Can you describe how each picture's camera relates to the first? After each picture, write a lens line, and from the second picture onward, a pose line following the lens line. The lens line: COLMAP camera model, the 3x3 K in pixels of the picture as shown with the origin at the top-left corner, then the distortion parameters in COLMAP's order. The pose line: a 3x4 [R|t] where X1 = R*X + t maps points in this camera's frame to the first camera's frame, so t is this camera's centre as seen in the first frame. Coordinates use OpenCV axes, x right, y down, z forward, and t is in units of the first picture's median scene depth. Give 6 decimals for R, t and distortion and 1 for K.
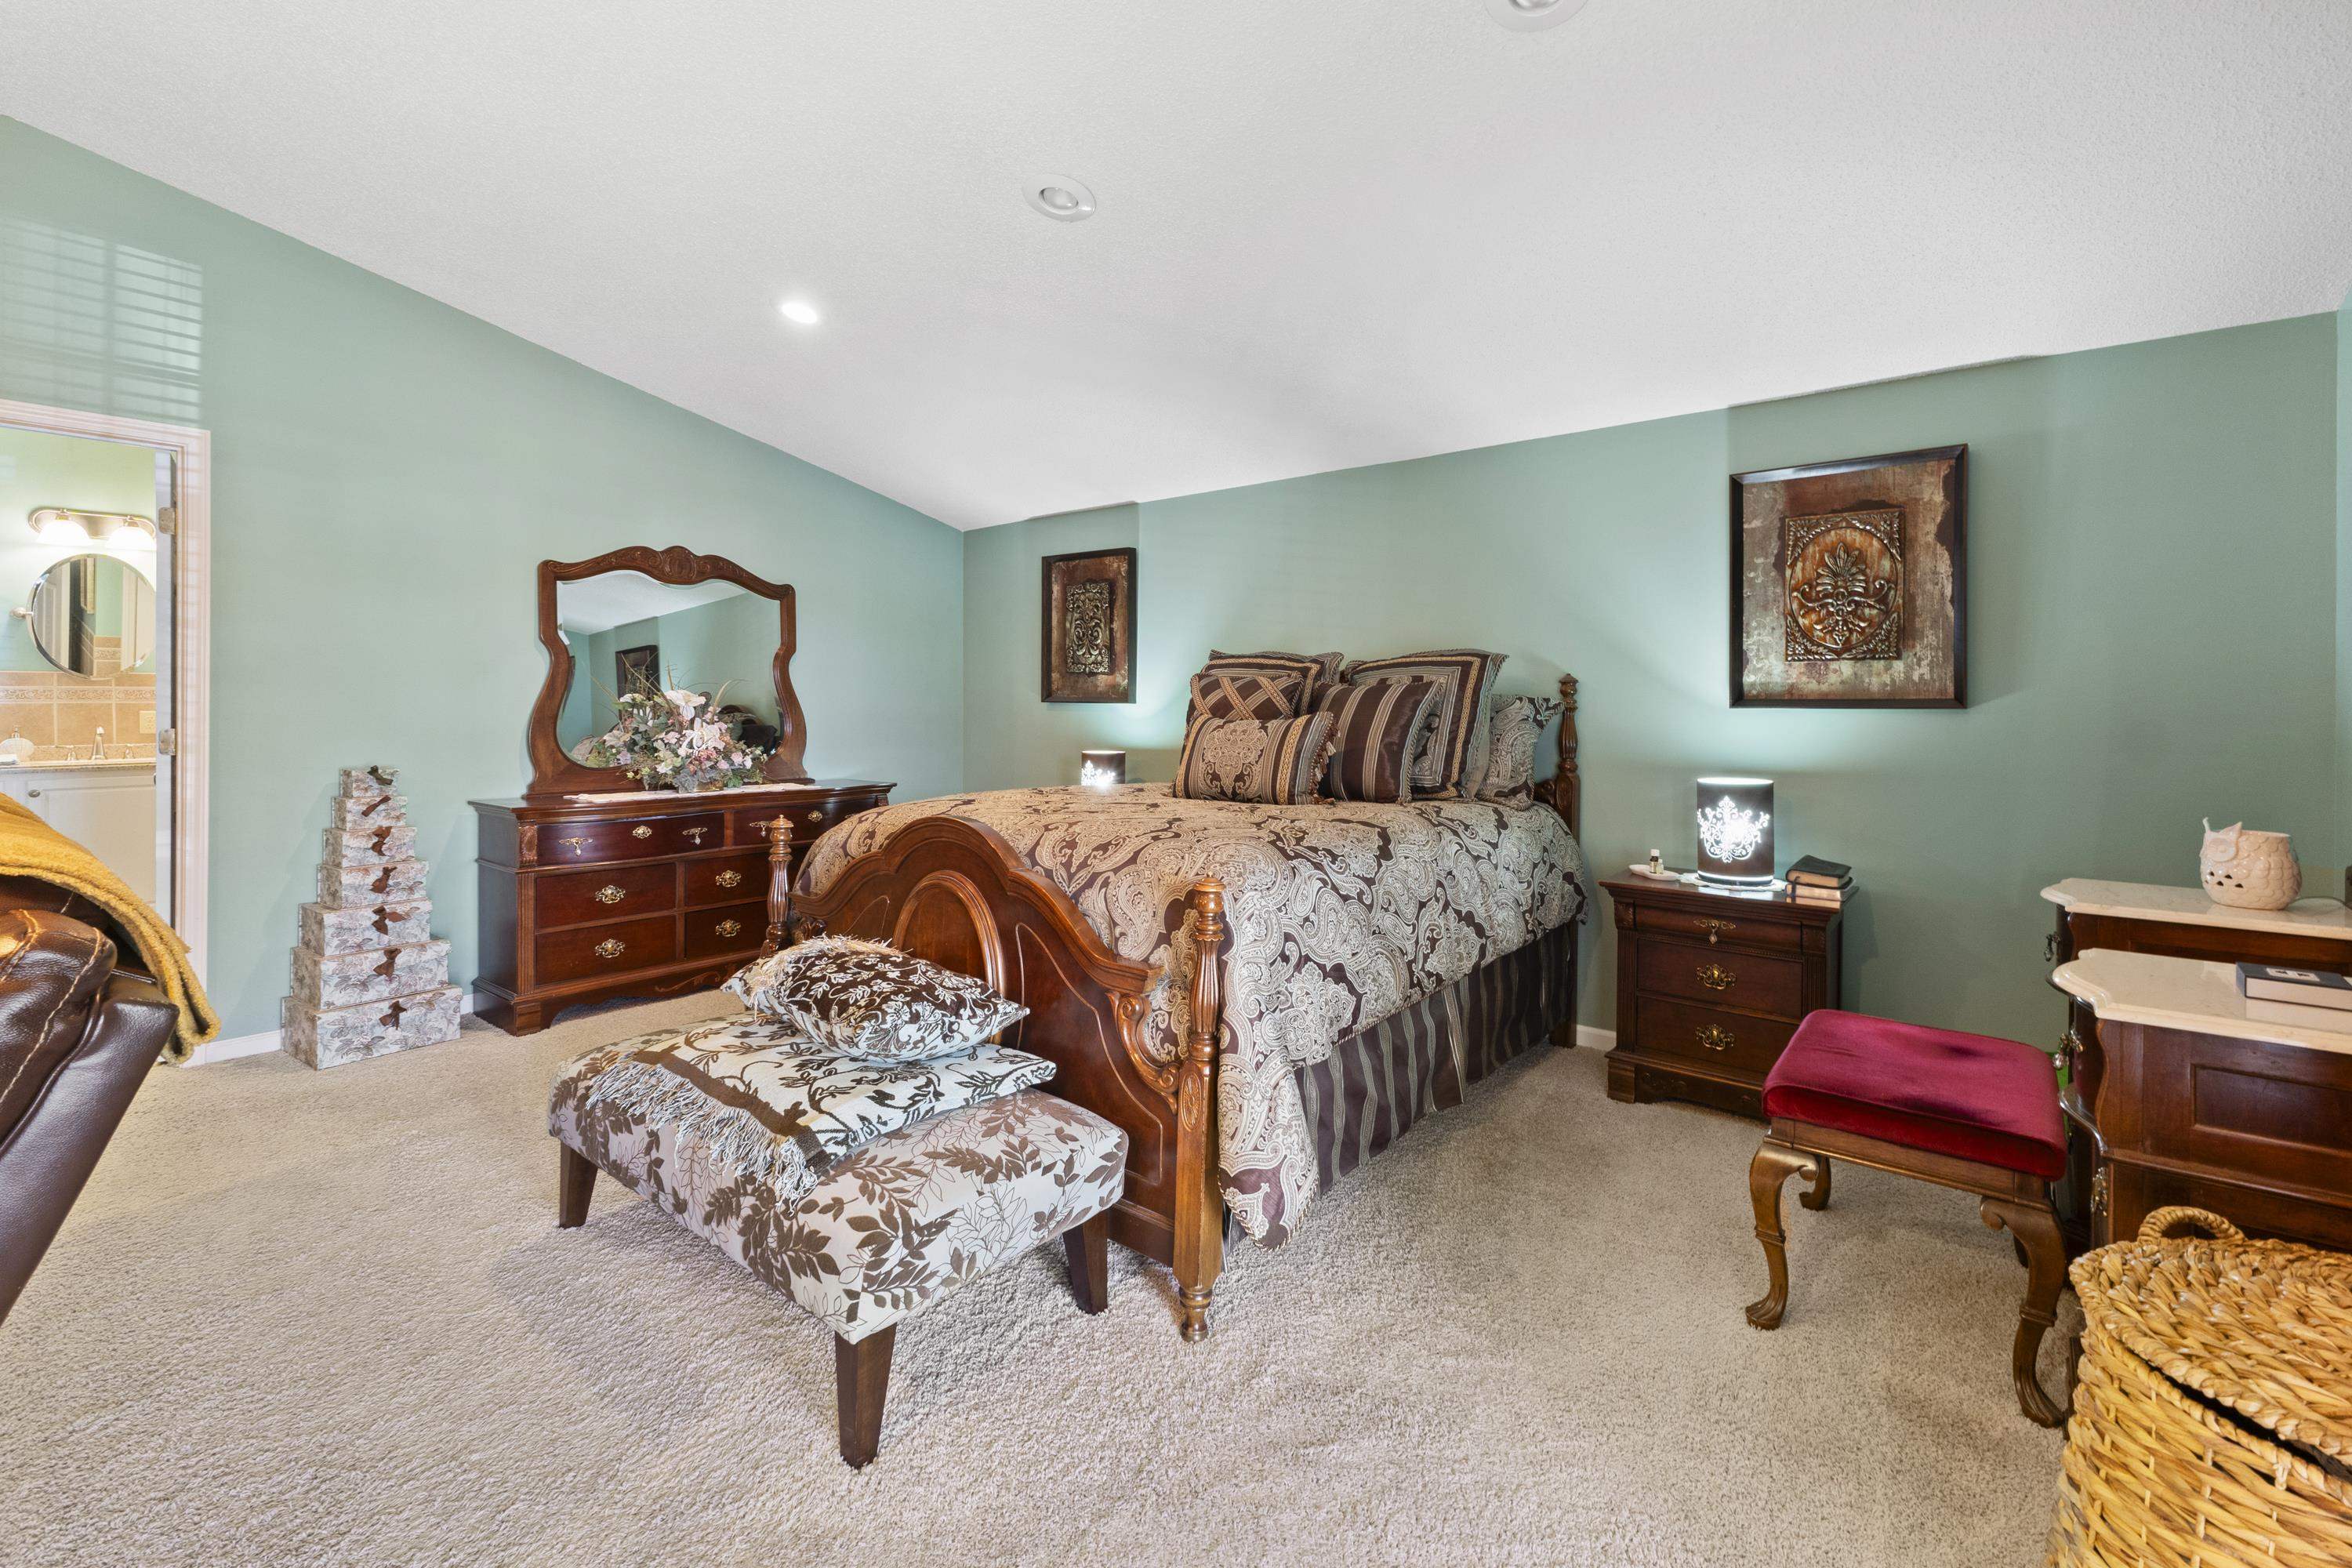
lens RADIAL K [[1011.6, 0, 1179.9], [0, 1011.6, 709.5], [0, 0, 1]] dist [-0.014347, 0.000190]
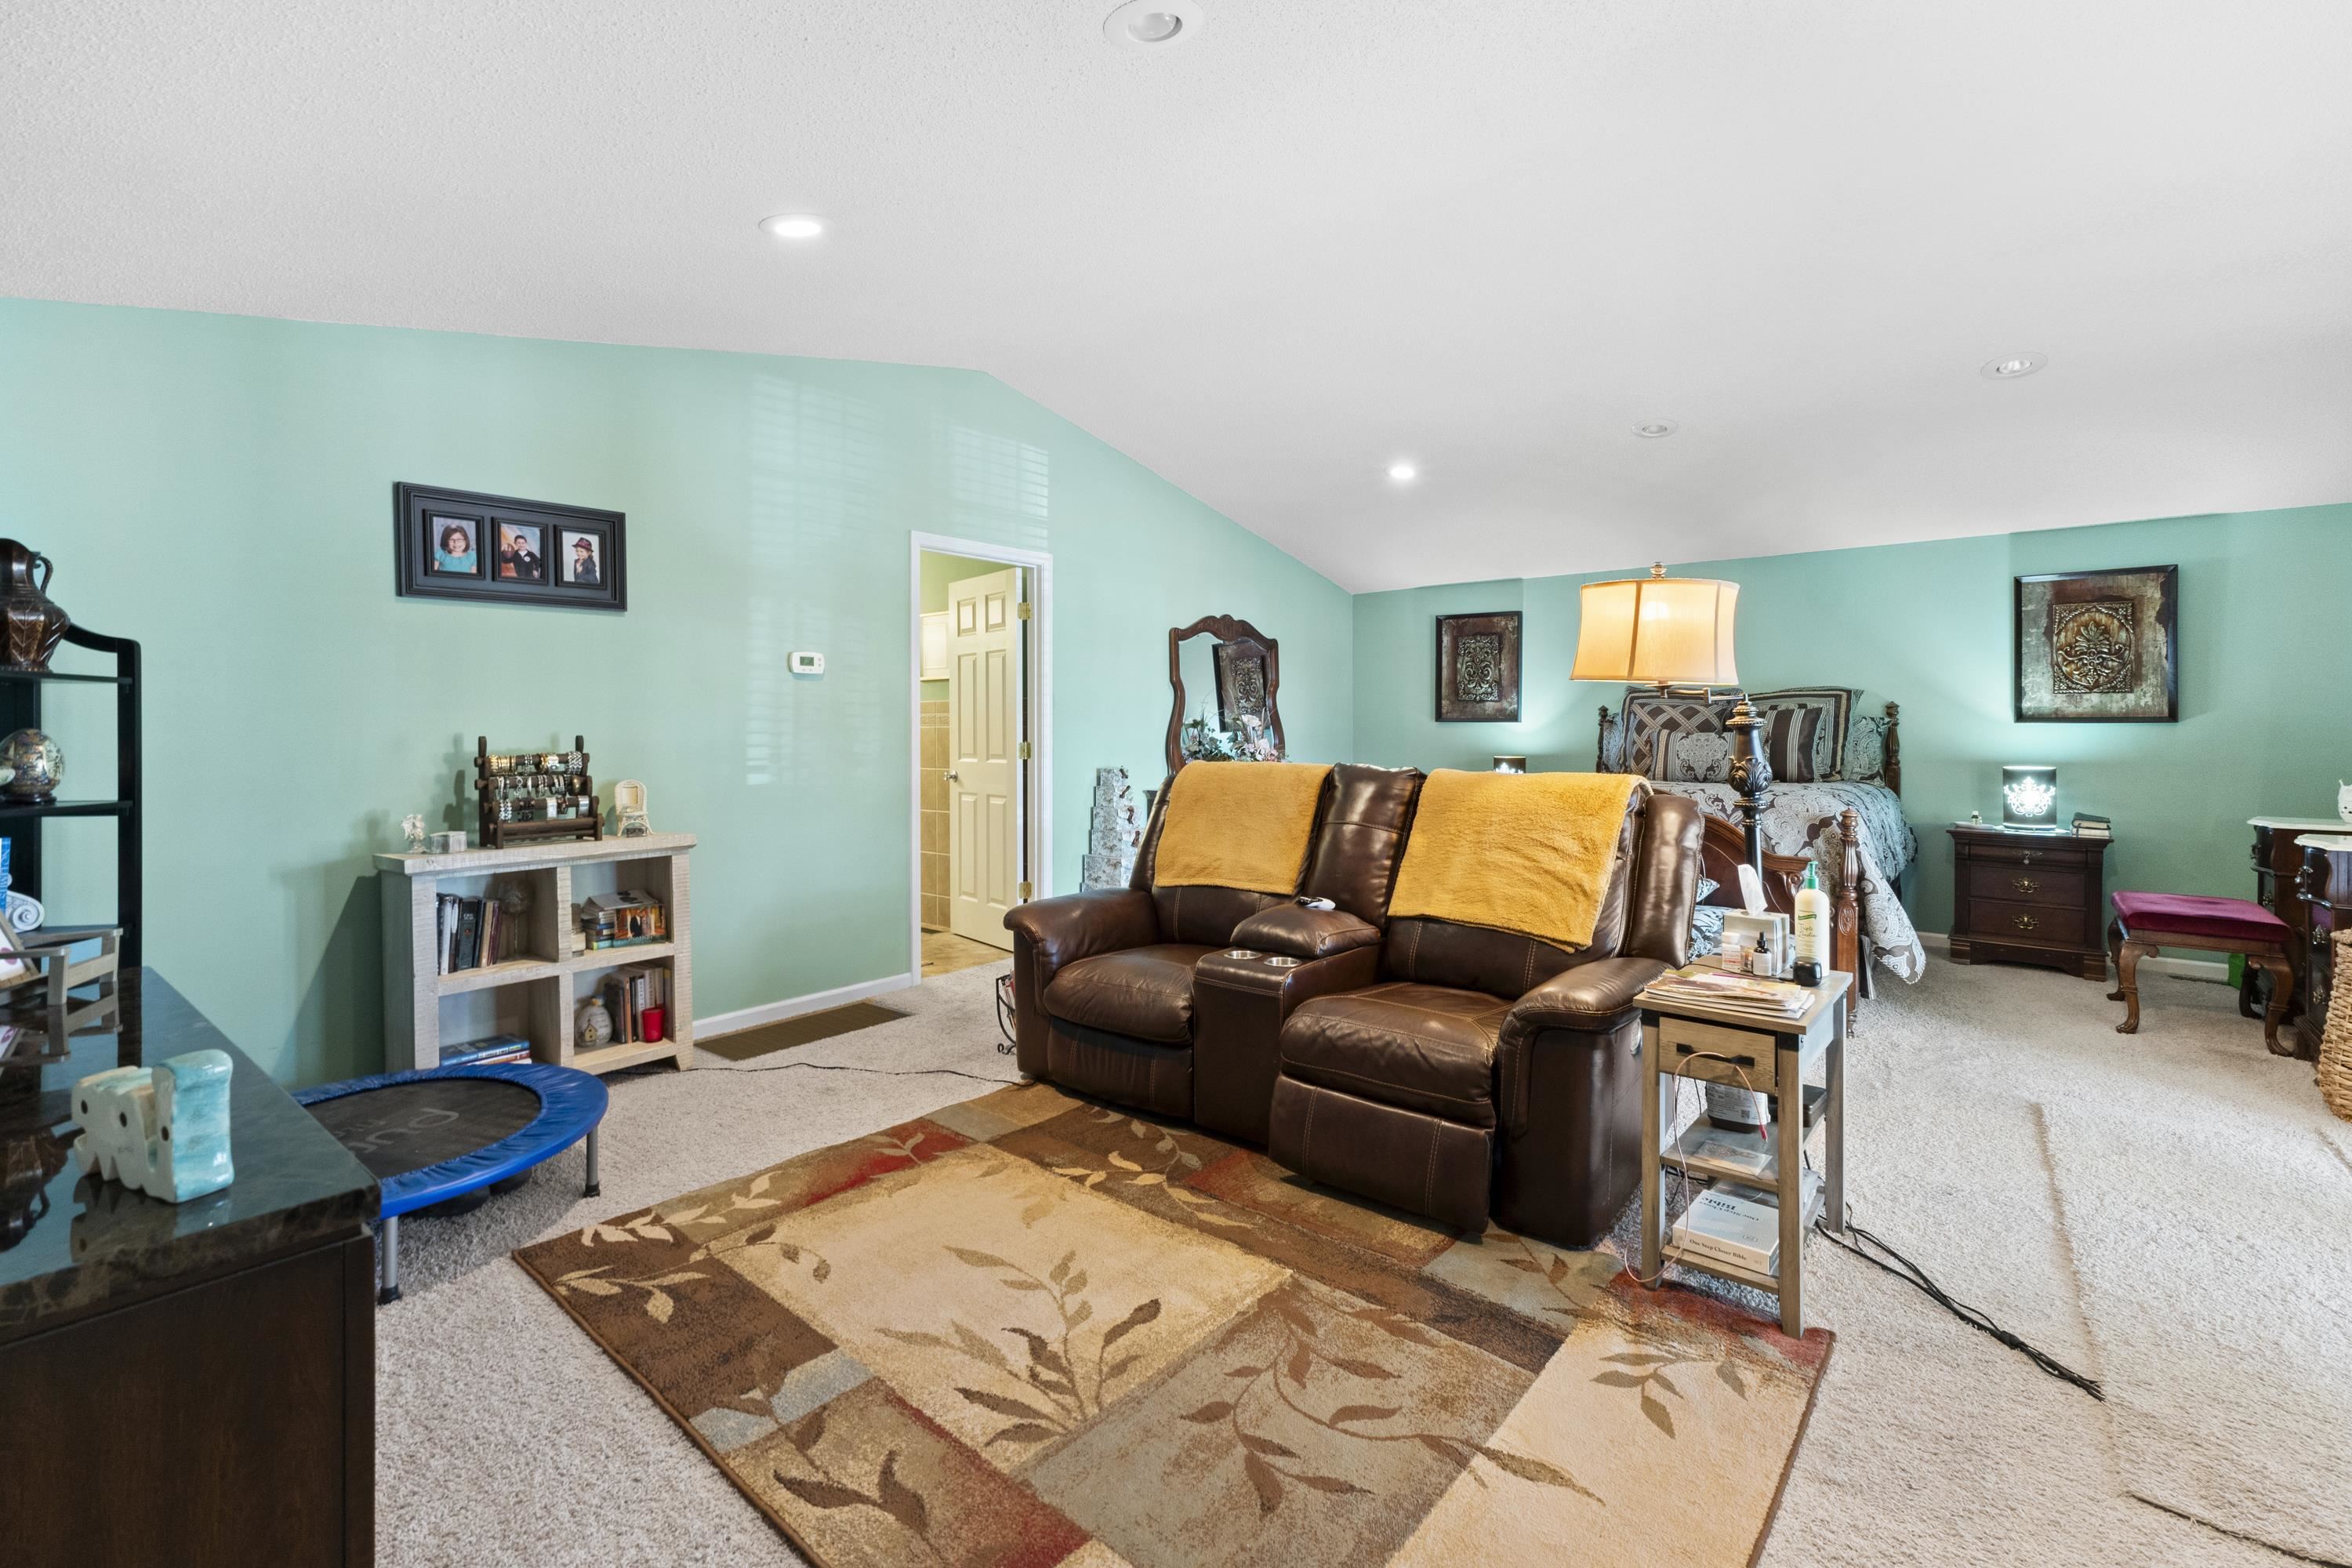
lens RADIAL K [[1011.6, 0, 1166.0], [0, 1011.6, 723.0], [0, 0, 1]] dist [-0.014347, 0.000190]
pose [[0.999869, -0.006998, -0.014605, -0.782738], [0.006943, 0.999968, -0.003858, -0.004569], [0.014632, 0.003756, 0.999886, -0.611824]]
